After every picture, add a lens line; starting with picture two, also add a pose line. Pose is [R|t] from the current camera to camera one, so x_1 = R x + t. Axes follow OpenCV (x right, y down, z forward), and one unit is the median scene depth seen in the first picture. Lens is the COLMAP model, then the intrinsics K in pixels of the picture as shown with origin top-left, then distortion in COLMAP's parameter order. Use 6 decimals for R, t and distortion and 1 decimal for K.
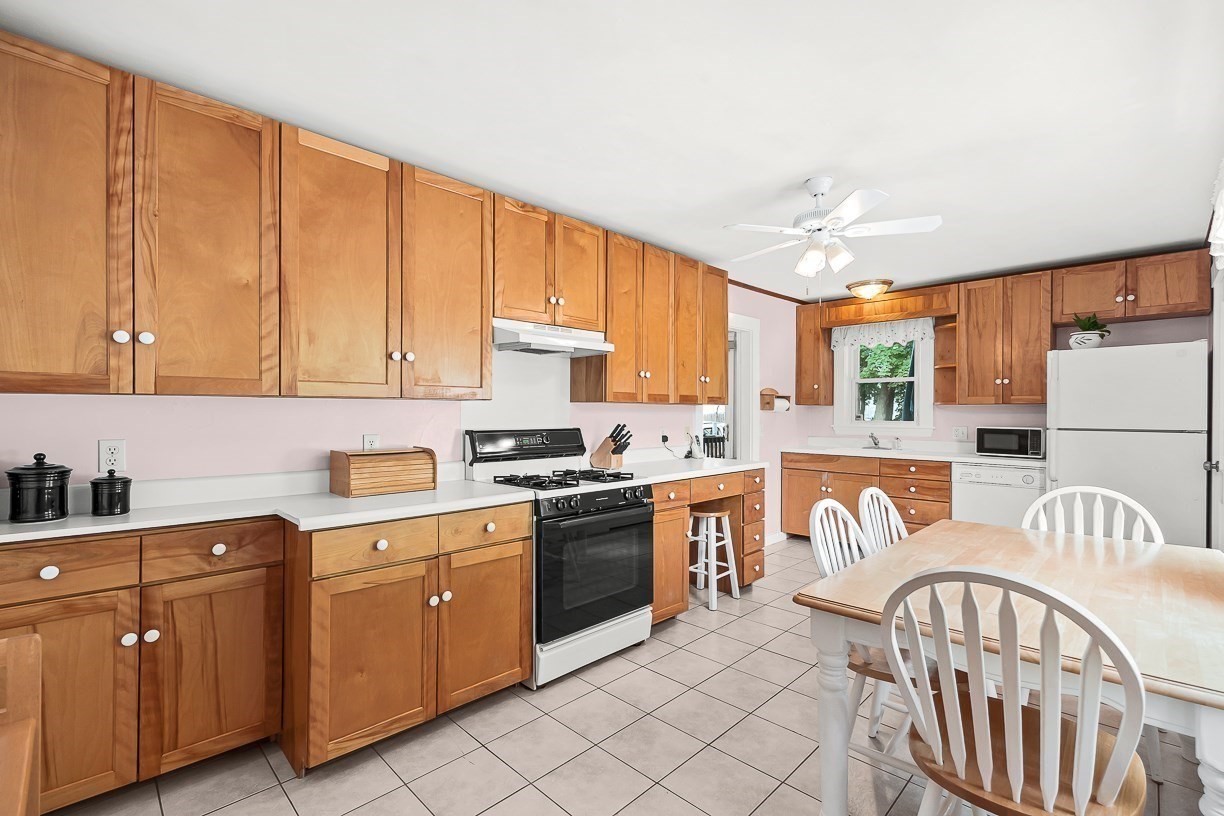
lens RADIAL K [[545.4, 0, 611.8], [0, 545.4, 407.5], [0, 0, 1]] dist [-0.002209, 0.000217]
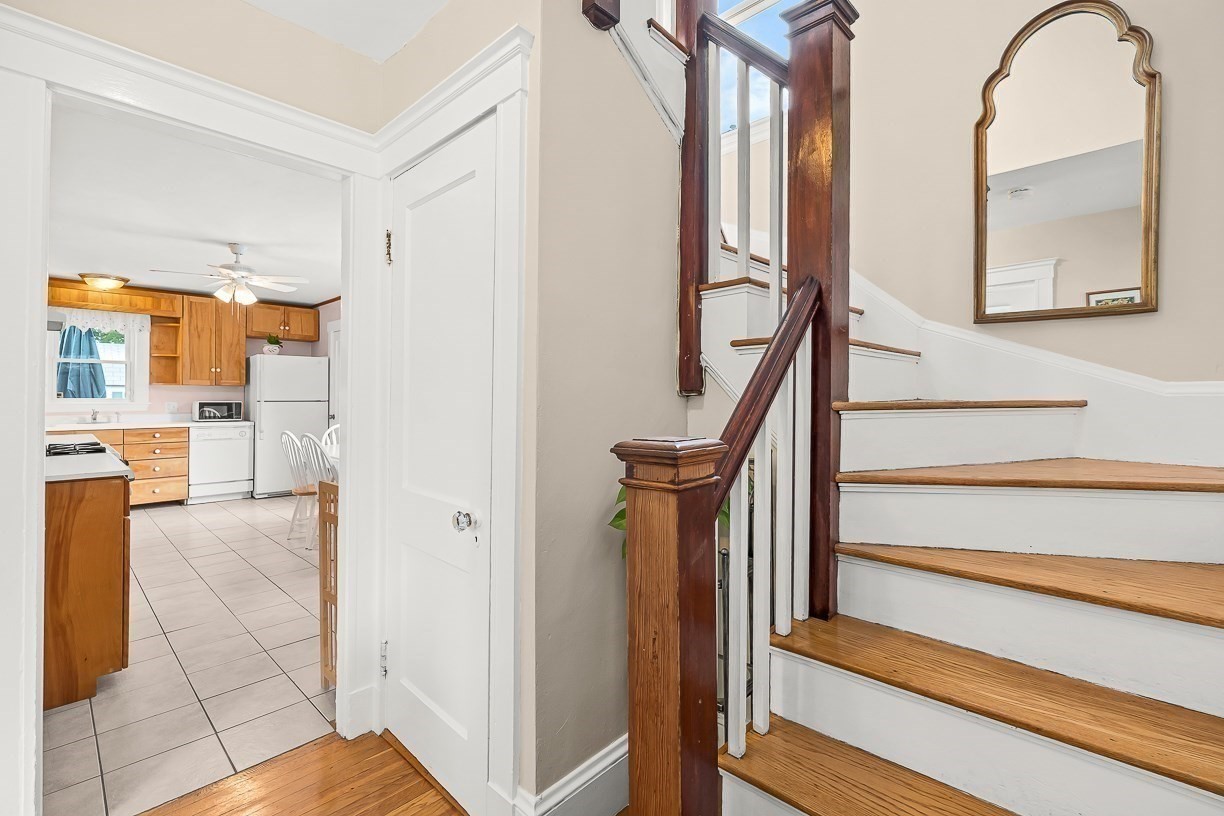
lens RADIAL K [[545.4, 0, 608.4], [0, 545.4, 400.2], [0, 0, 1]] dist [-0.002209, 0.000217]
pose [[-0.008800, -0.011561, 0.999894, -0.747280], [-0.014626, 0.999828, 0.011432, 0.001028], [-0.999854, -0.014524, -0.008968, -0.043700]]
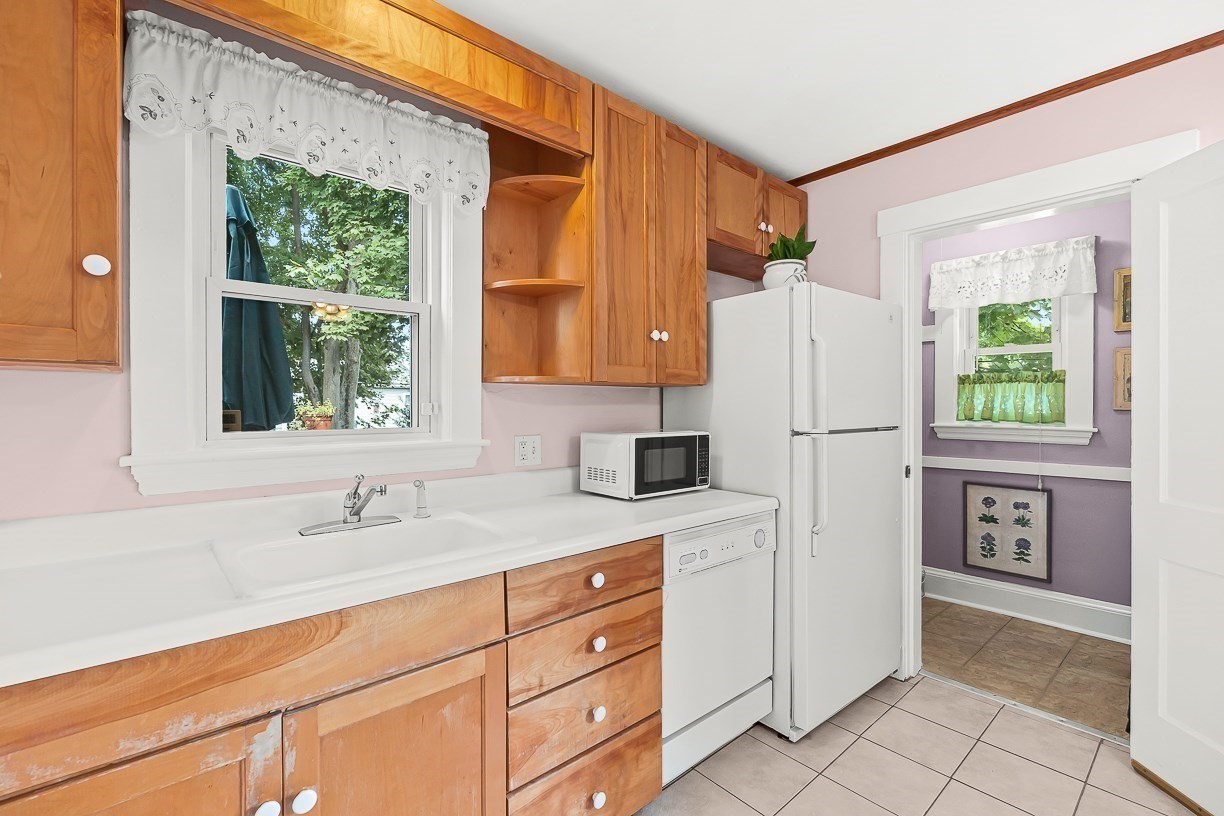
lens RADIAL K [[545.4, 0, 614.9], [0, 545.4, 406.7], [0, 0, 1]] dist [-0.002209, 0.000217]
pose [[0.059411, -0.005698, 0.998217, 0.242264], [-0.007324, 0.999954, 0.006143, 0.010424], [-0.998207, -0.007676, 0.059366, 0.994497]]
